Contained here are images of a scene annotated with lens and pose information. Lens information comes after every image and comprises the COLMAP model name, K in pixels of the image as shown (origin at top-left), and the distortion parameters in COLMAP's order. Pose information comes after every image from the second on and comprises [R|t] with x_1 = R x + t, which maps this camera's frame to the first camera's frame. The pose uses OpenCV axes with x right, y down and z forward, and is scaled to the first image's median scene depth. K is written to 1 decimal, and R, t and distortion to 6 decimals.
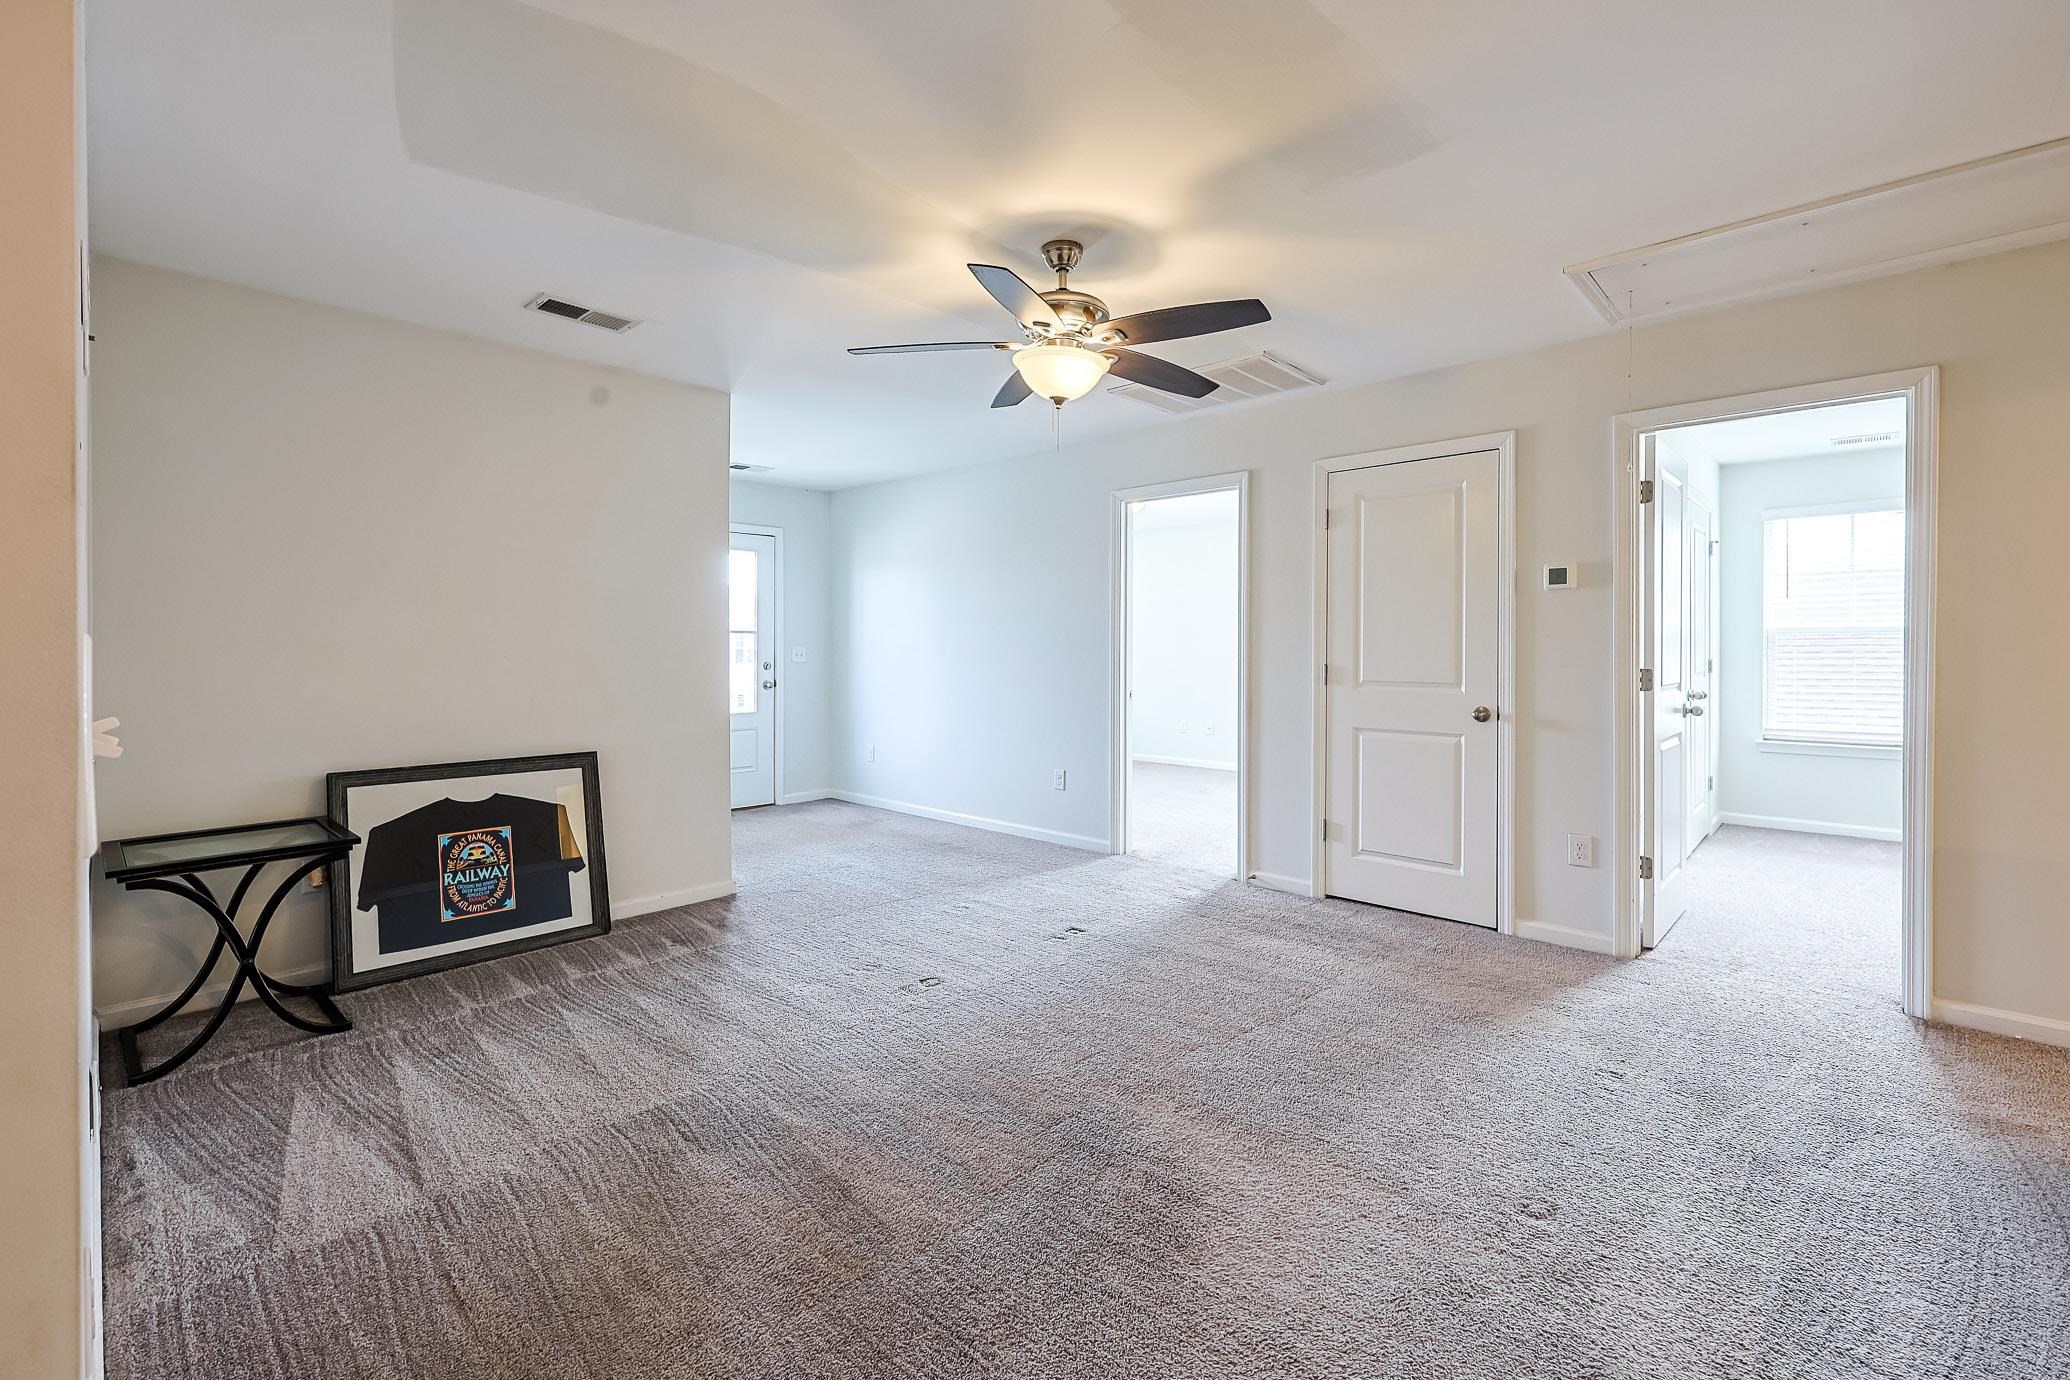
lens RADIAL K [[899.5, 0, 1047.6], [0, 899.5, 664.0], [0, 0, 1]] dist [0.002682, 0.000324]
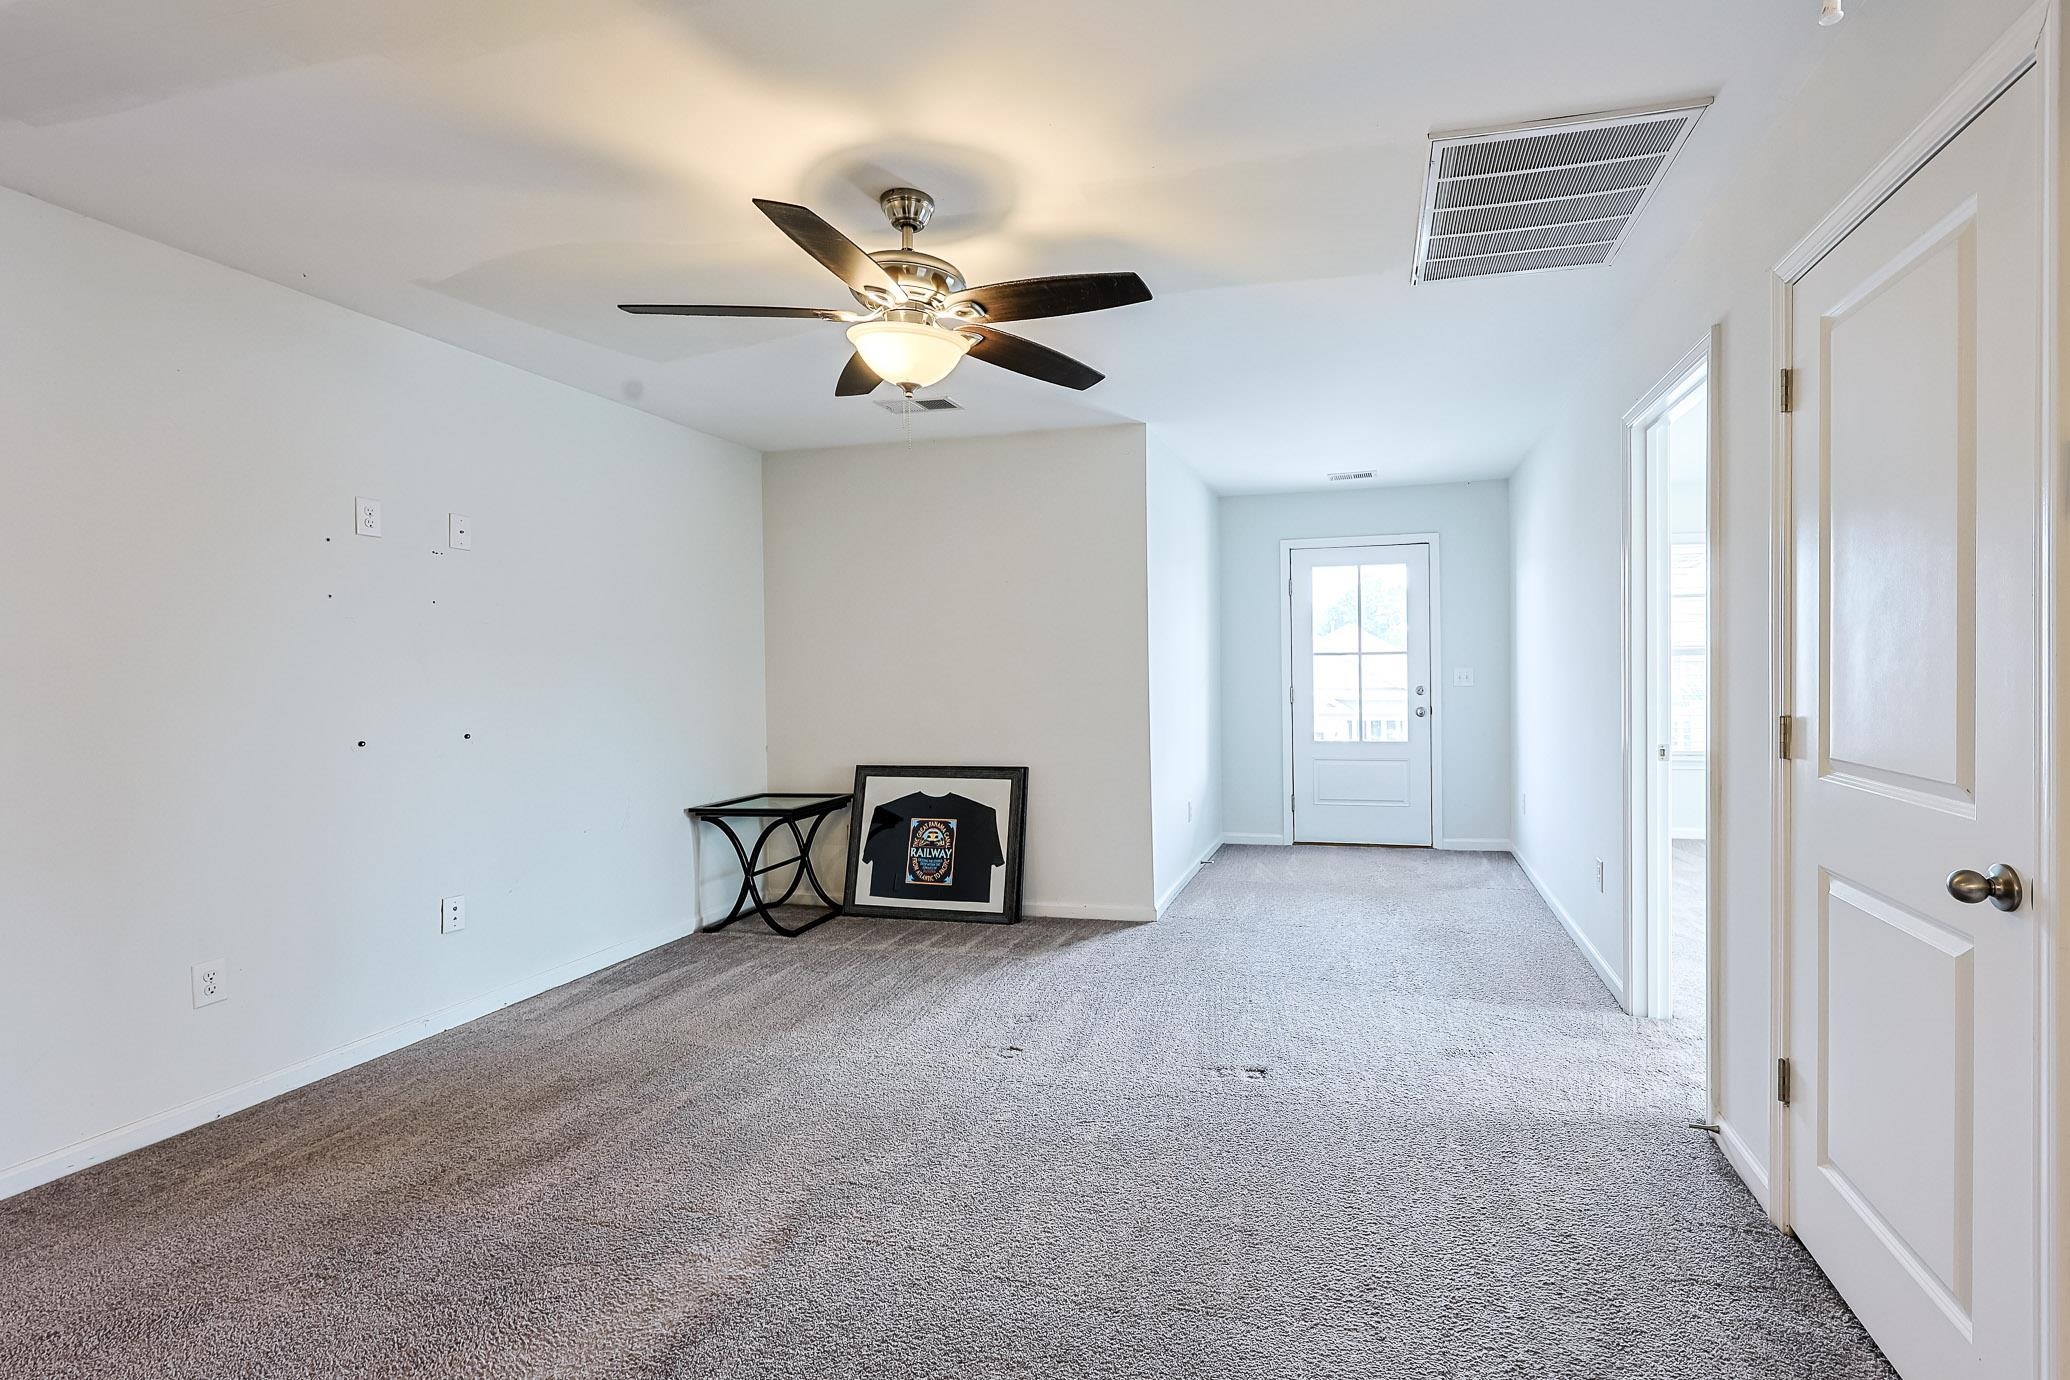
lens RADIAL K [[899.5, 0, 1036.7], [0, 899.5, 679.9], [0, 0, 1]] dist [0.002682, 0.000324]
pose [[0.490433, 0.005771, -0.871460, 0.583881], [-0.003034, 0.999983, 0.004915, -0.023992], [0.871474, 0.000233, 0.490442, 0.500779]]
